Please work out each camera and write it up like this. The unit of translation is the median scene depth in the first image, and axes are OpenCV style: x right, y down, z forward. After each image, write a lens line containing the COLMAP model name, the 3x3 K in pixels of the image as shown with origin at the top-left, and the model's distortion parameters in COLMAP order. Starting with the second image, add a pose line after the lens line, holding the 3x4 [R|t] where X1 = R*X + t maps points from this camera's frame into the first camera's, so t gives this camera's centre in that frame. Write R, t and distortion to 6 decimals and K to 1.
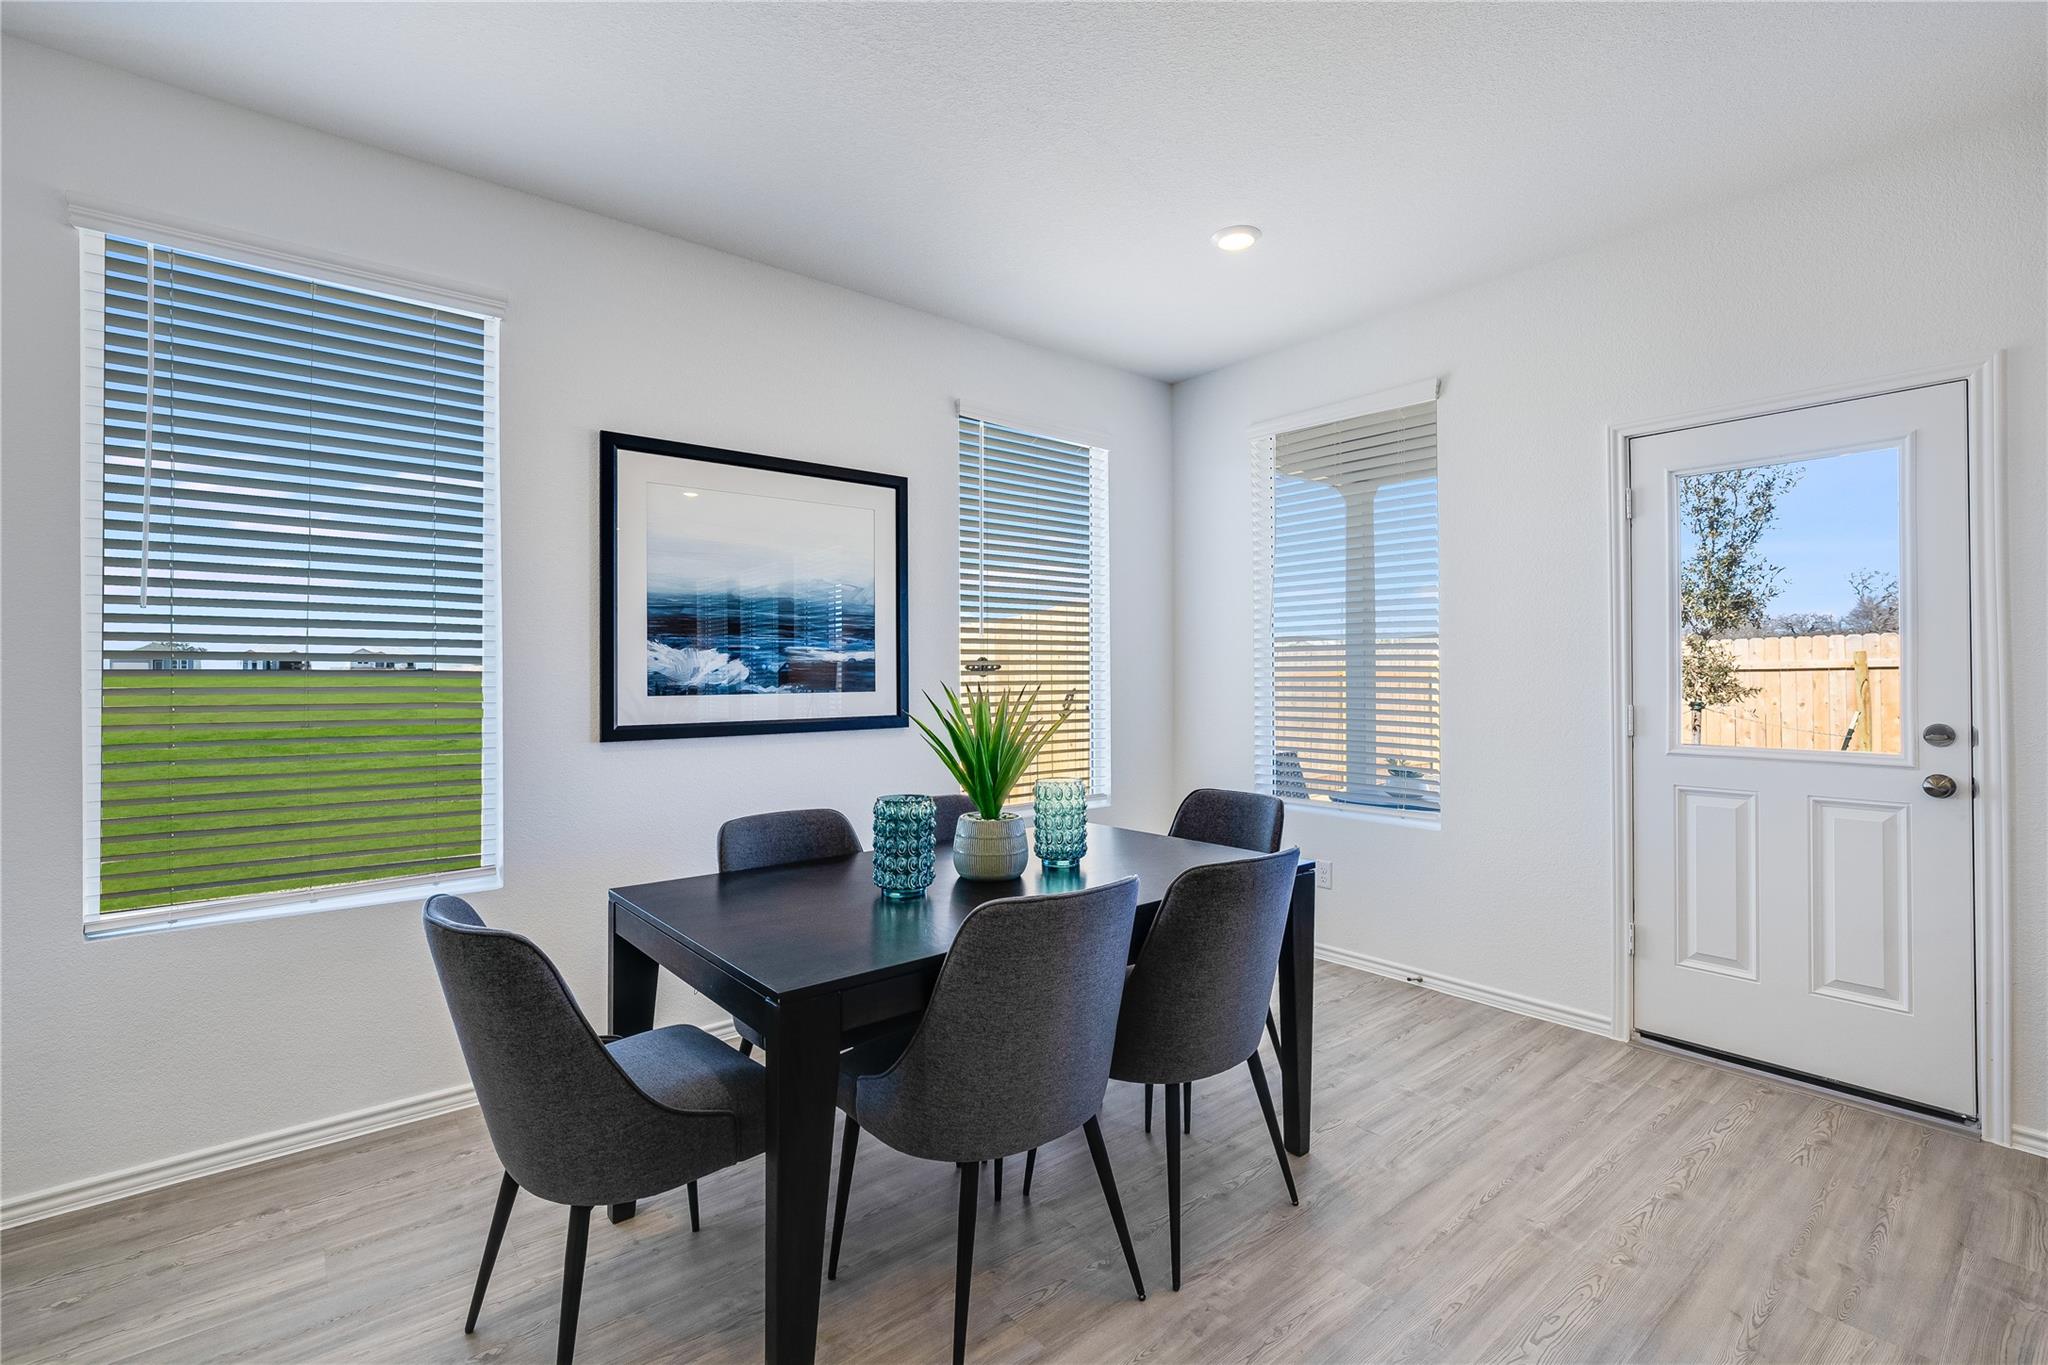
lens RADIAL K [[914.7, 0, 1024.0], [0, 914.7, 682.5], [0, 0, 1]] dist [0.001457, 0.000274]
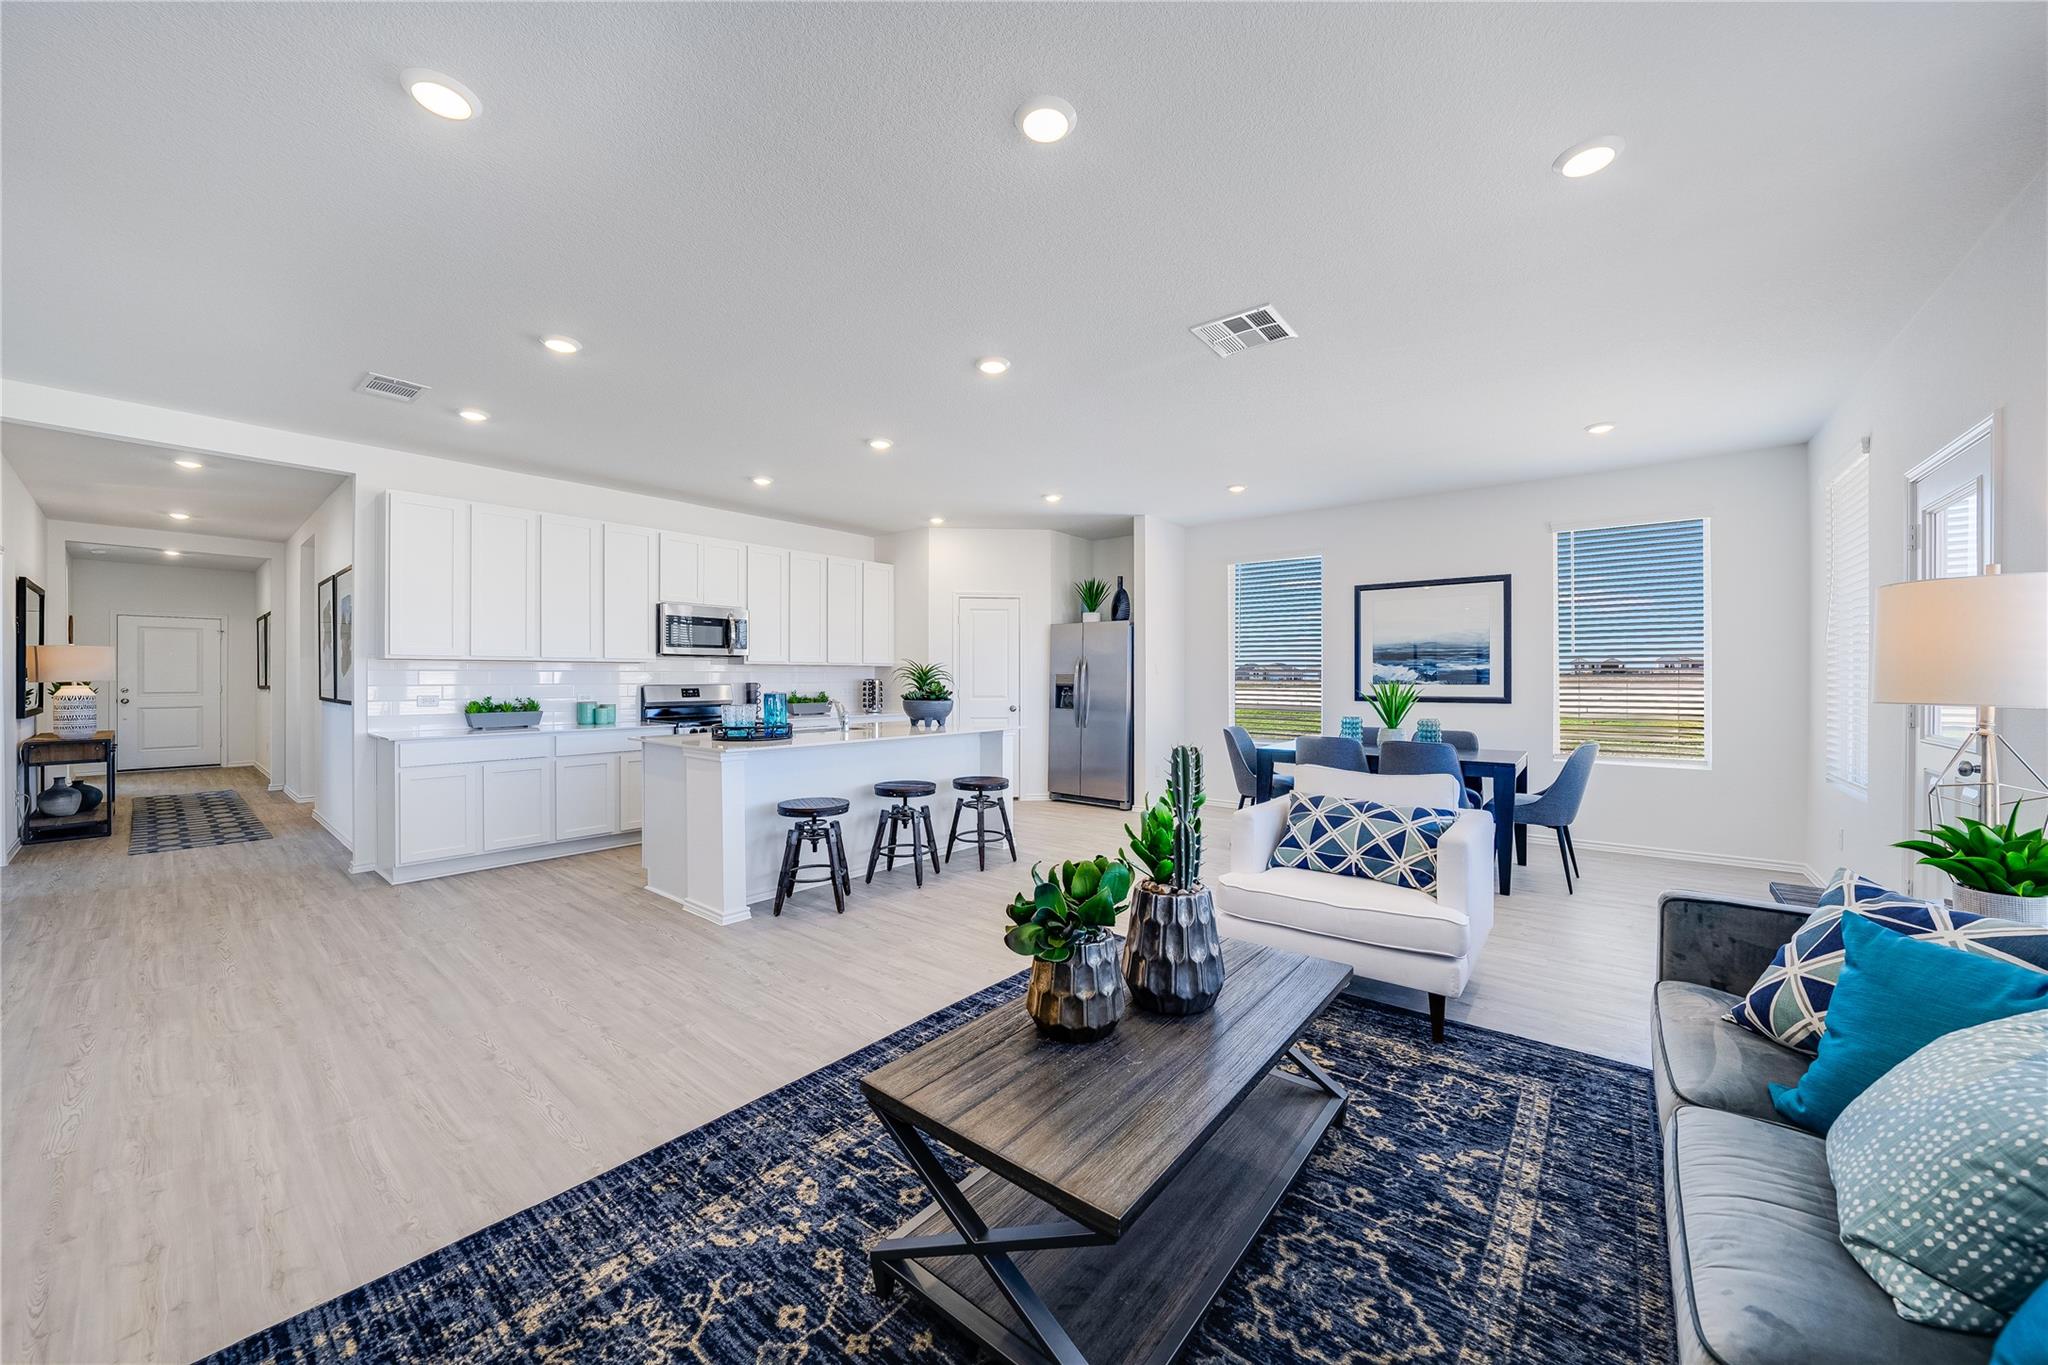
lens RADIAL K [[752.2, 0, 1014.6], [0, 752.2, 667.0], [0, 0, 1]] dist [-0.001892, -0.000094]
pose [[0.184331, -0.014350, -0.982759, 1.381505], [-0.011690, 0.999791, -0.016792, 0.011603], [0.982795, 0.014583, 0.184125, -0.353158]]
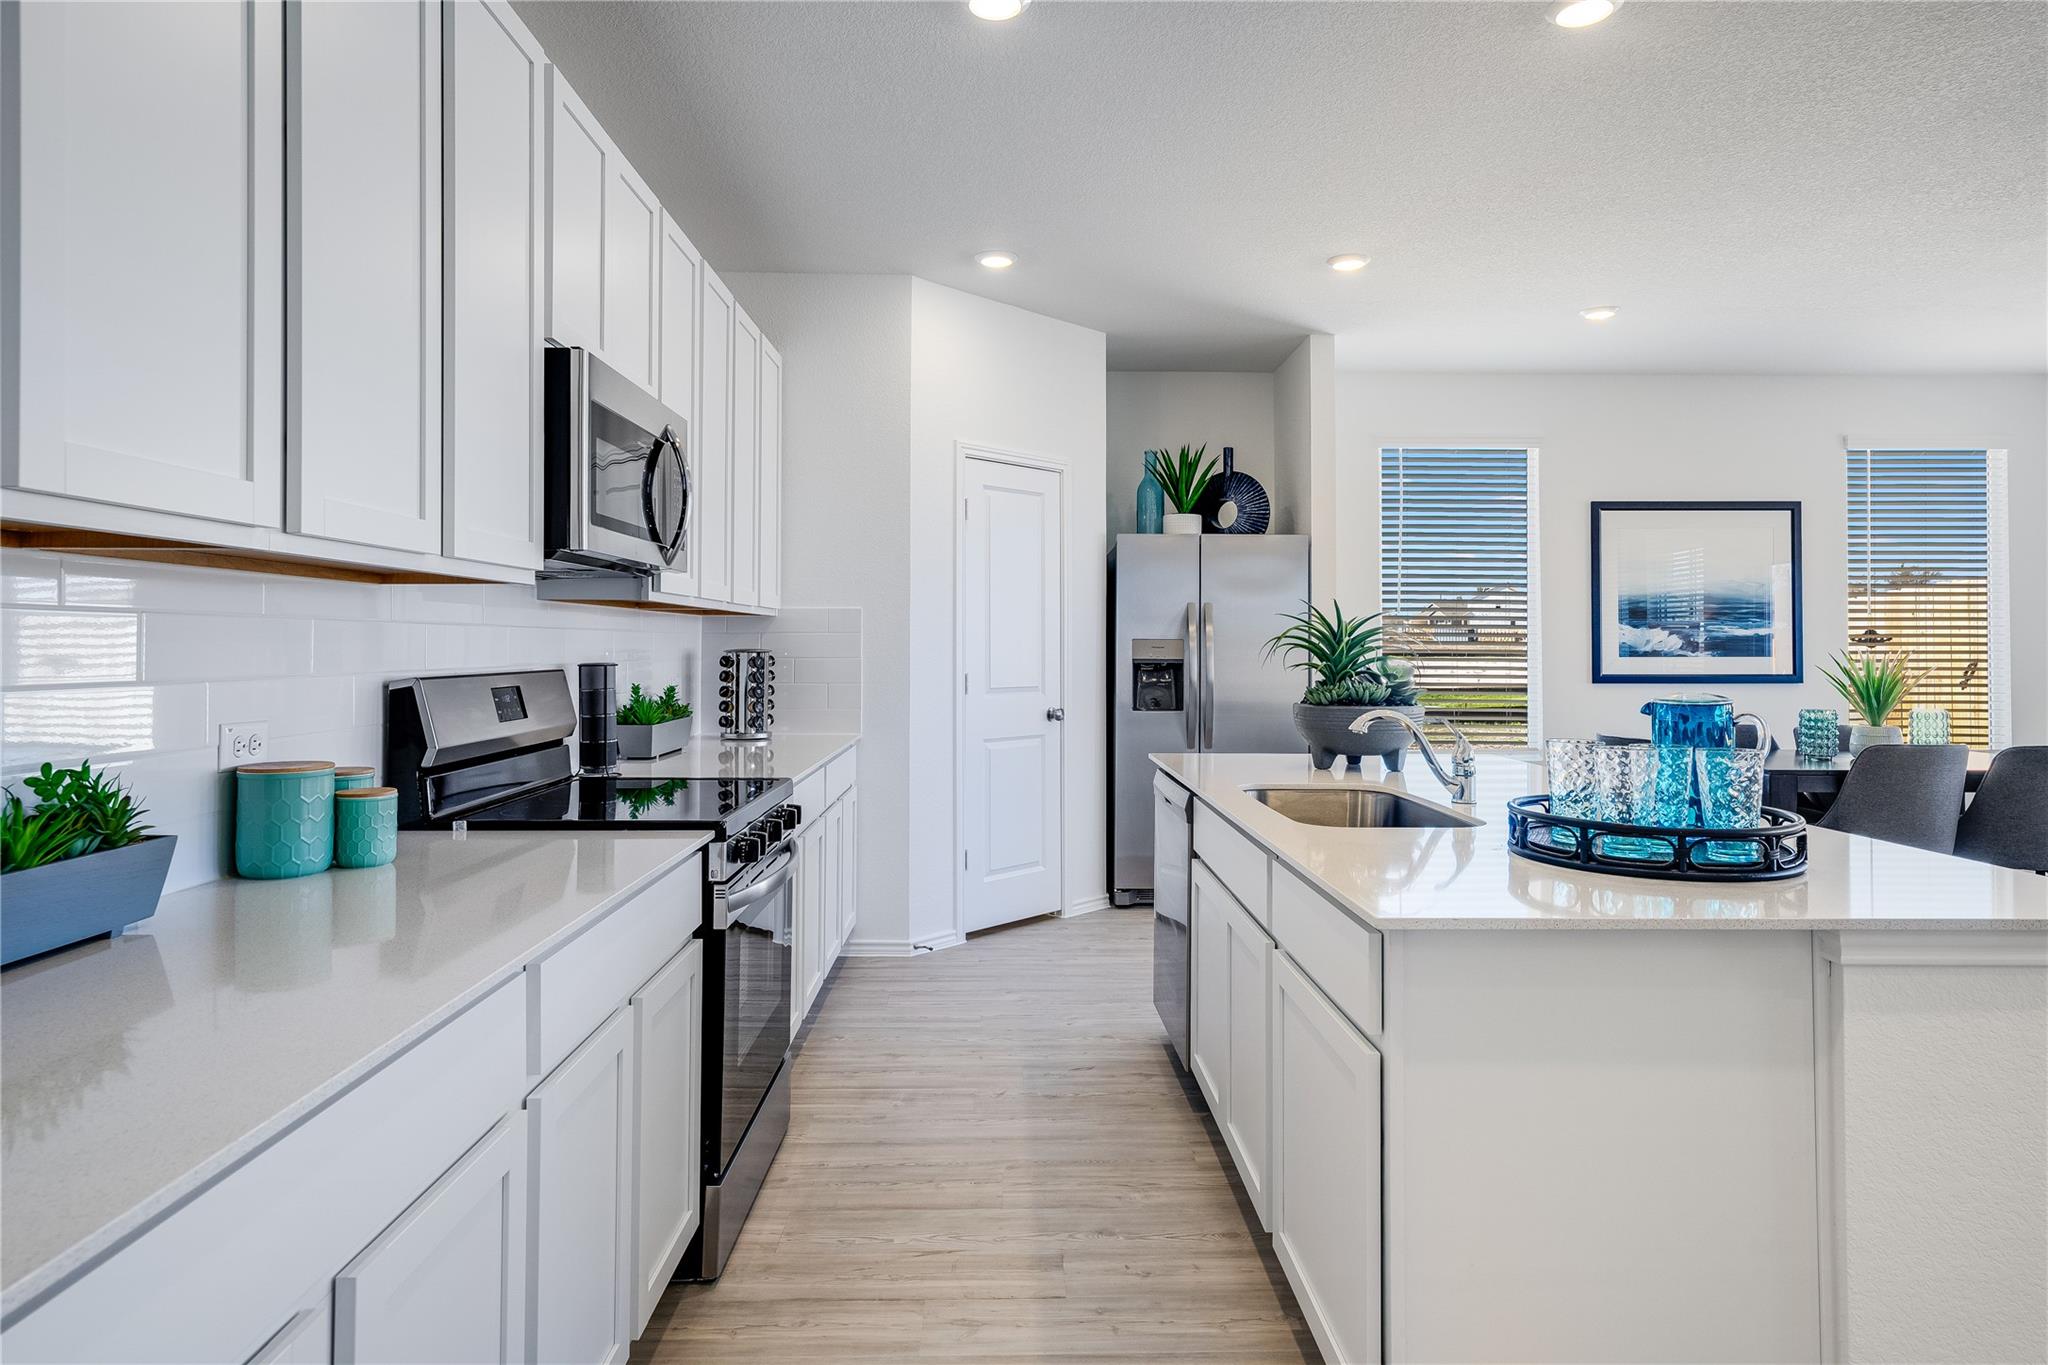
lens RADIAL K [[1175.3, 0, 1011.3], [0, 1175.3, 630.7], [0, 0, 1]] dist [0.004129, 0.003955]
pose [[0.779314, -0.007394, -0.626590, 0.062463], [-0.008155, 0.999726, -0.021941, 0.021117], [0.626581, 0.022209, 0.779040, -1.254713]]
